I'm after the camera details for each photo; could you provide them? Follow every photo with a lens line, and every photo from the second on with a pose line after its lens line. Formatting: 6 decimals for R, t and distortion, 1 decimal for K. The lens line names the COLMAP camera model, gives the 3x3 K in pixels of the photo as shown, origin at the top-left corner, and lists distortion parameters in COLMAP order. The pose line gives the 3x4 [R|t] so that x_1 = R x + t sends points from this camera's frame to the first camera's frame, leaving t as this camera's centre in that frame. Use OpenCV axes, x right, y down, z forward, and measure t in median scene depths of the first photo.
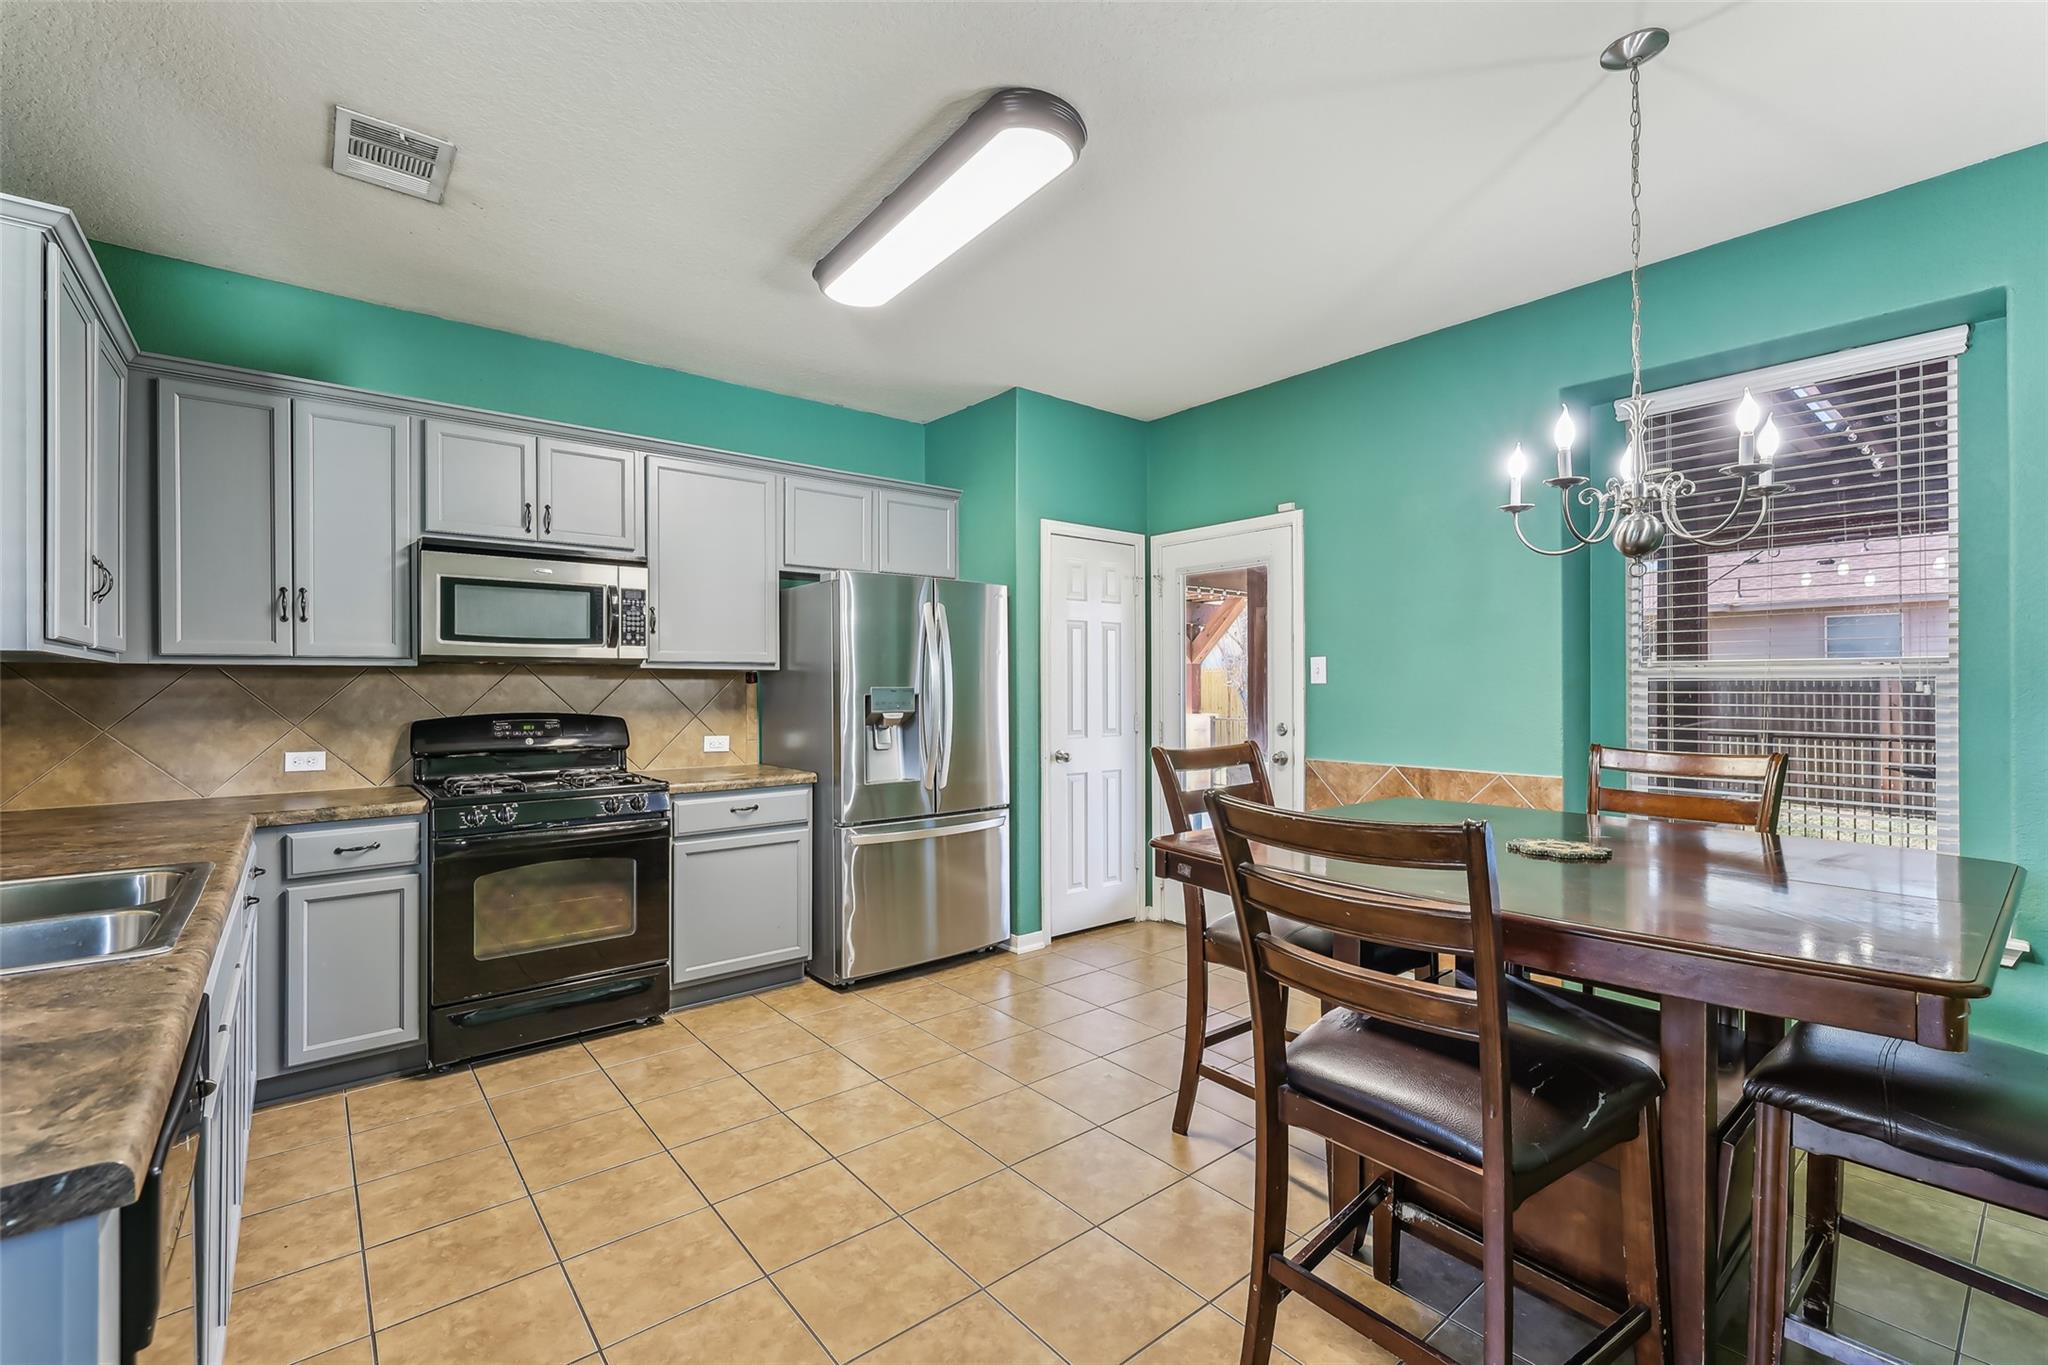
lens RADIAL K [[881.6, 0, 1028.7], [0, 881.6, 681.3], [0, 0, 1]] dist [-0.001210, 0.000210]
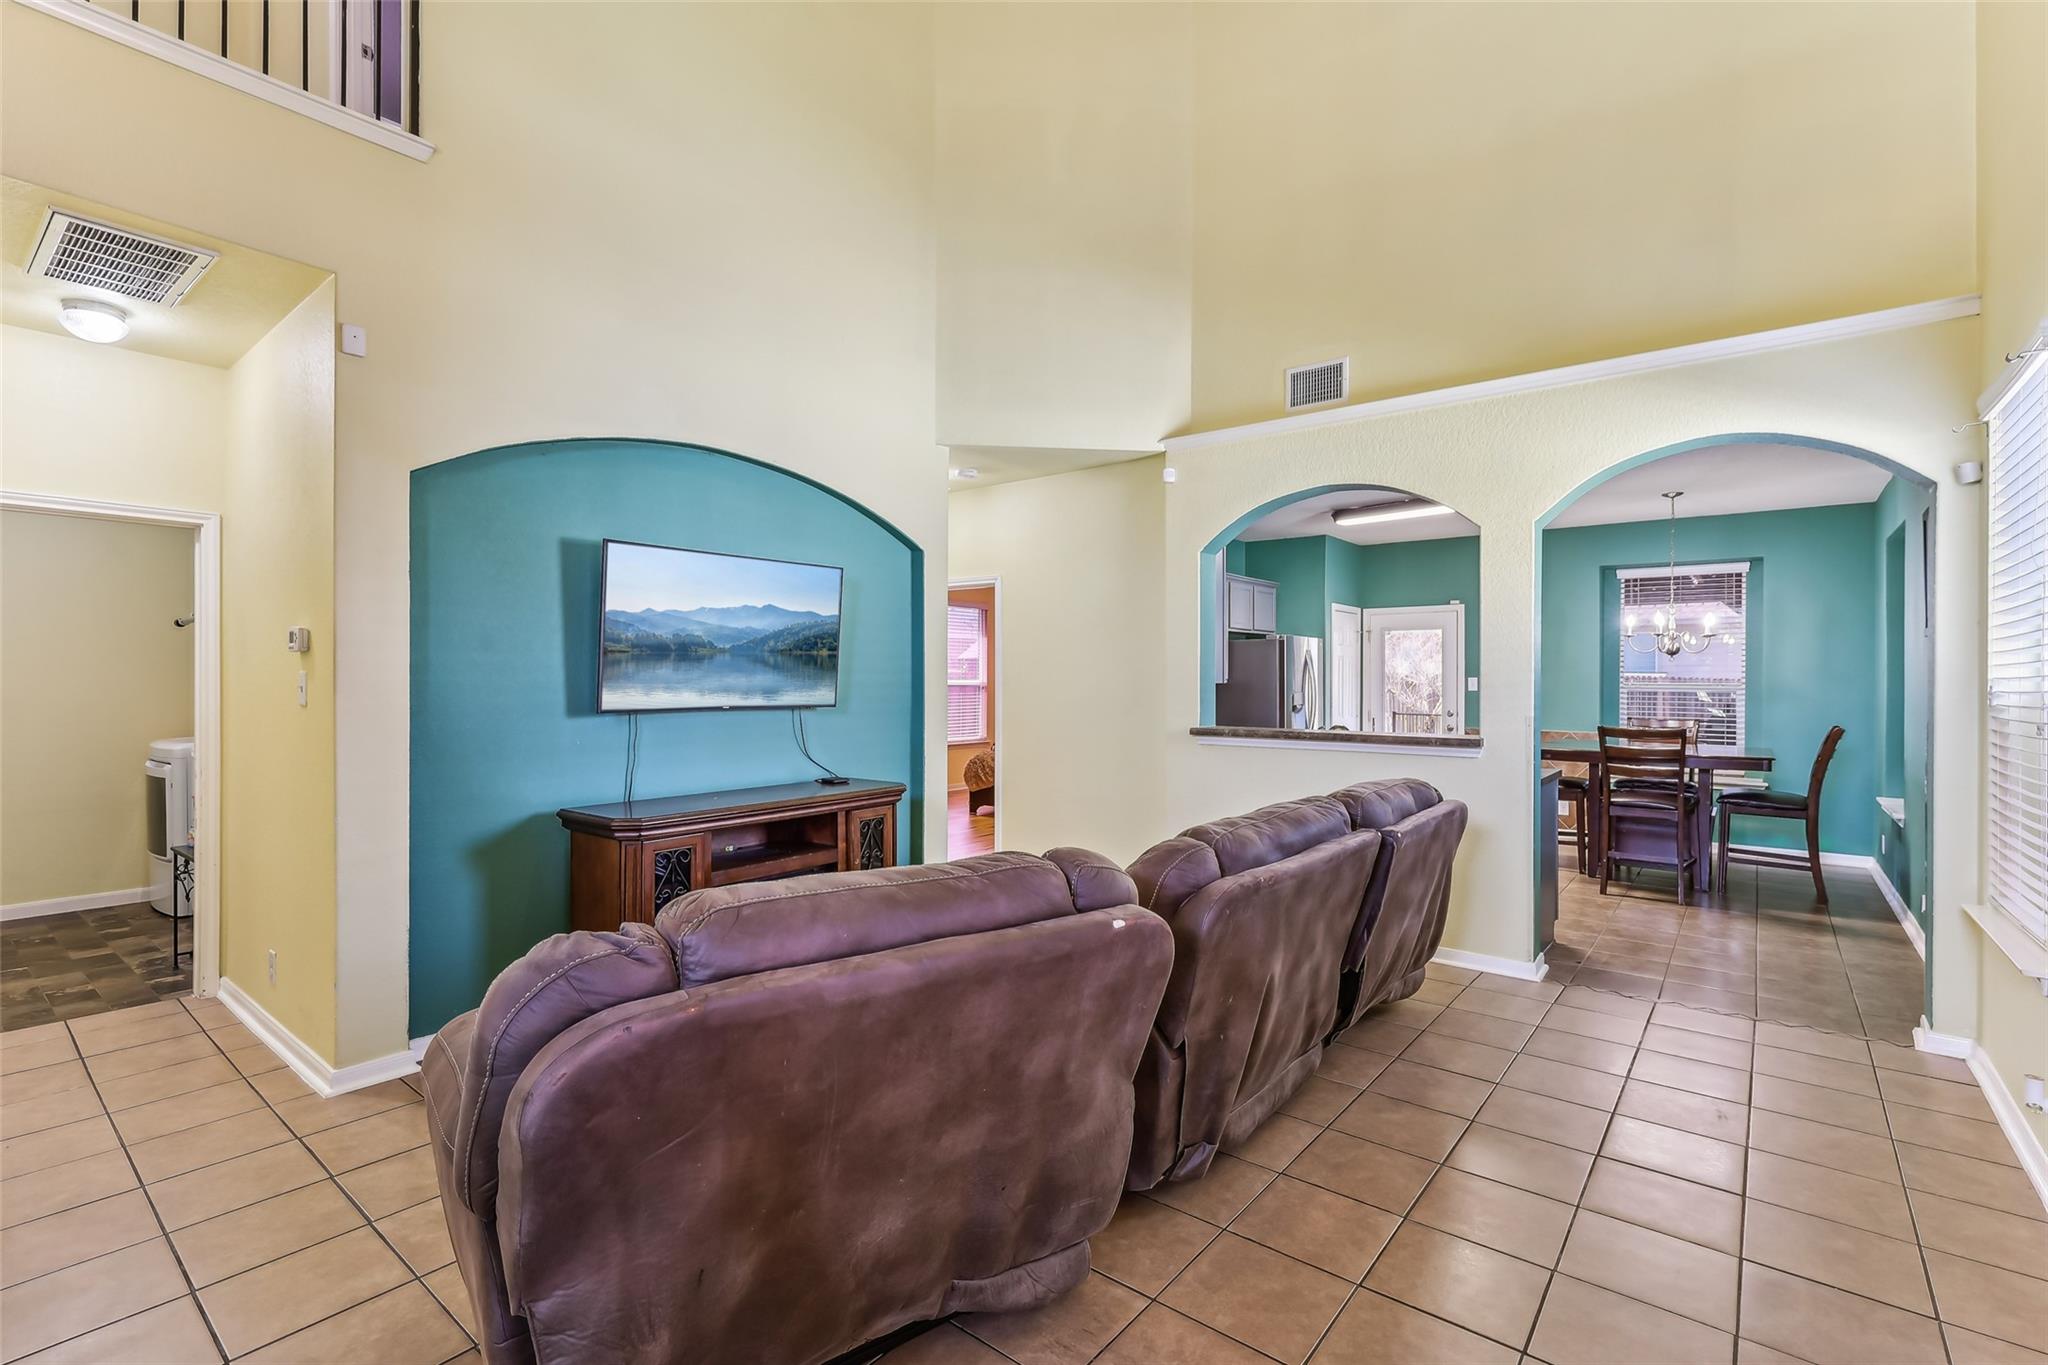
lens RADIAL K [[921.2, 0, 1028.6], [0, 921.2, 679.1], [0, 0, 1]] dist [-0.003096, 0.001878]
pose [[0.979132, 0.005856, 0.203141, -1.384900], [-0.006565, 0.999974, 0.002815, -0.029647], [-0.203119, -0.004089, 0.979145, -1.091501]]
